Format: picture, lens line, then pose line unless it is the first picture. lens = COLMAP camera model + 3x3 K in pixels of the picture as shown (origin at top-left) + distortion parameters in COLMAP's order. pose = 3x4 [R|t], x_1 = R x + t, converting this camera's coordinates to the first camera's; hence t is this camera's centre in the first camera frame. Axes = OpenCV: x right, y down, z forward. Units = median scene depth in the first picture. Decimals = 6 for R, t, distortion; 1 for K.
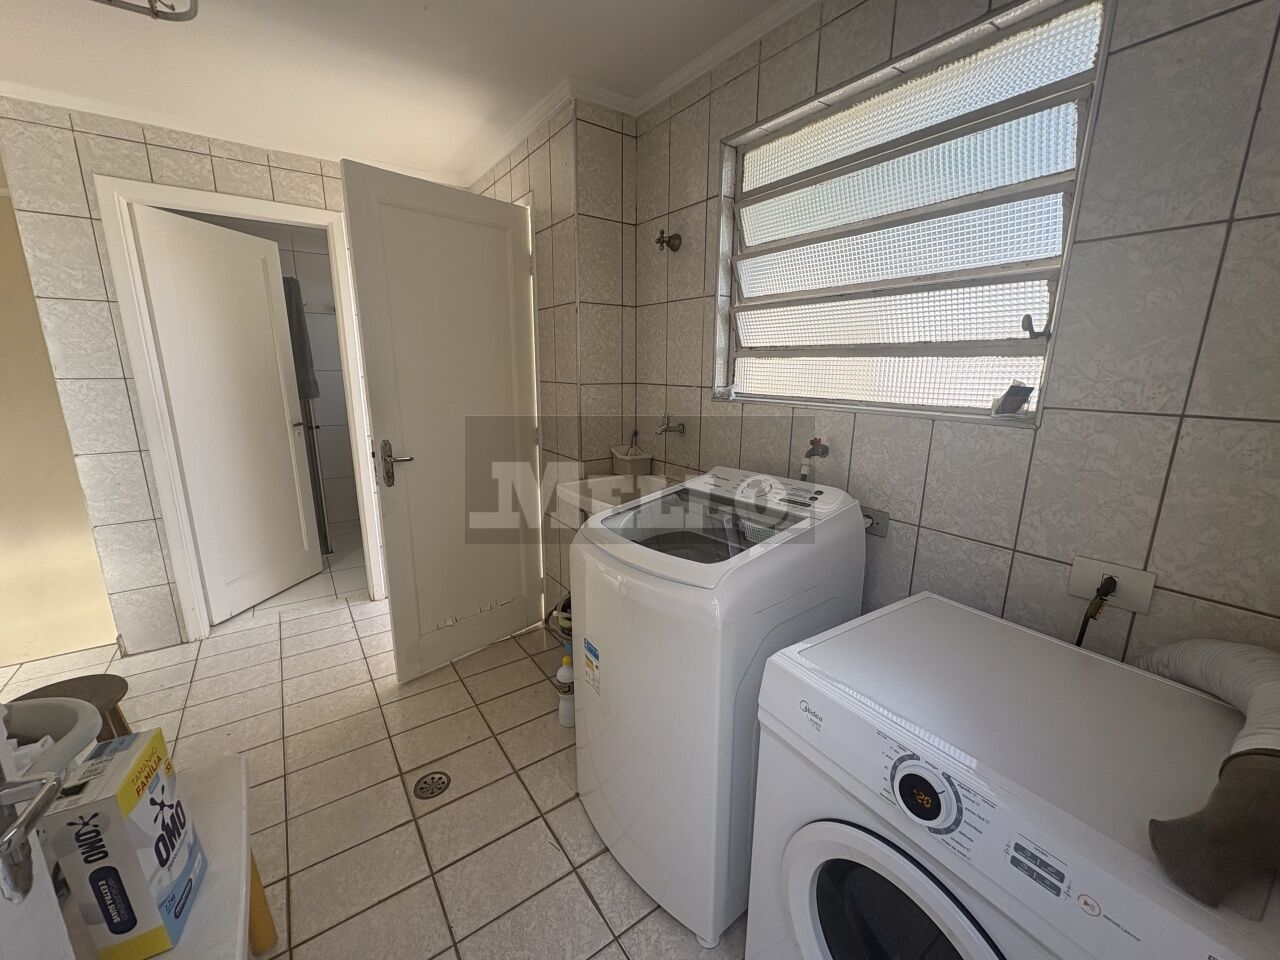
lens RADIAL K [[510.7, 0, 641.4], [0, 510.7, 482.6], [0, 0, 1]] dist [-0.001523, -0.000078]
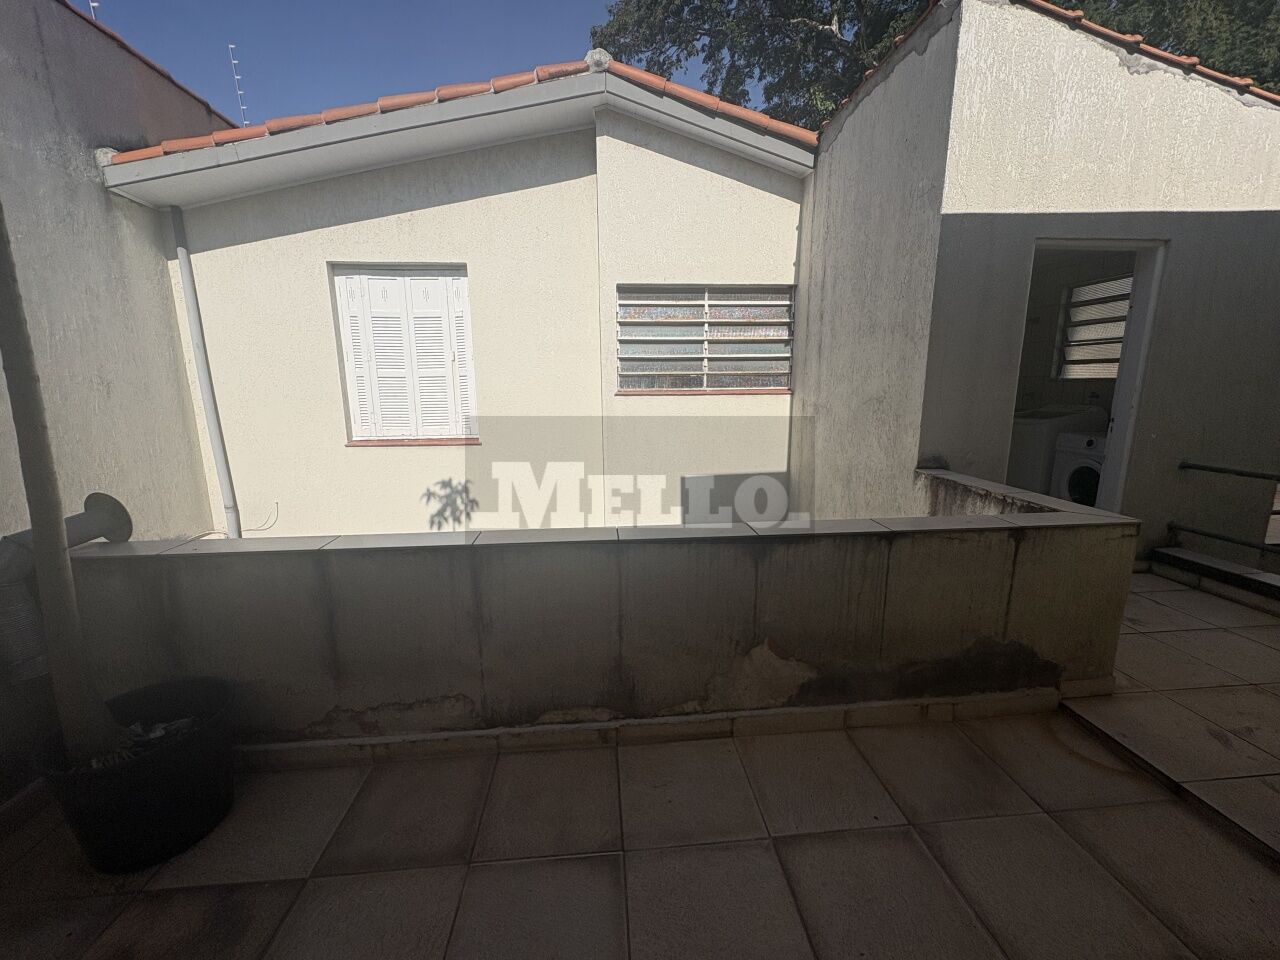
lens RADIAL K [[510.7, 0, 636.4], [0, 510.7, 478.6], [0, 0, 1]] dist [-0.001523, -0.000078]
pose [[0.860319, 0.082425, -0.503048, -0.326582], [-0.096227, 0.995358, -0.001479, 0.545125], [0.500591, 0.049679, 0.864257, -2.305434]]
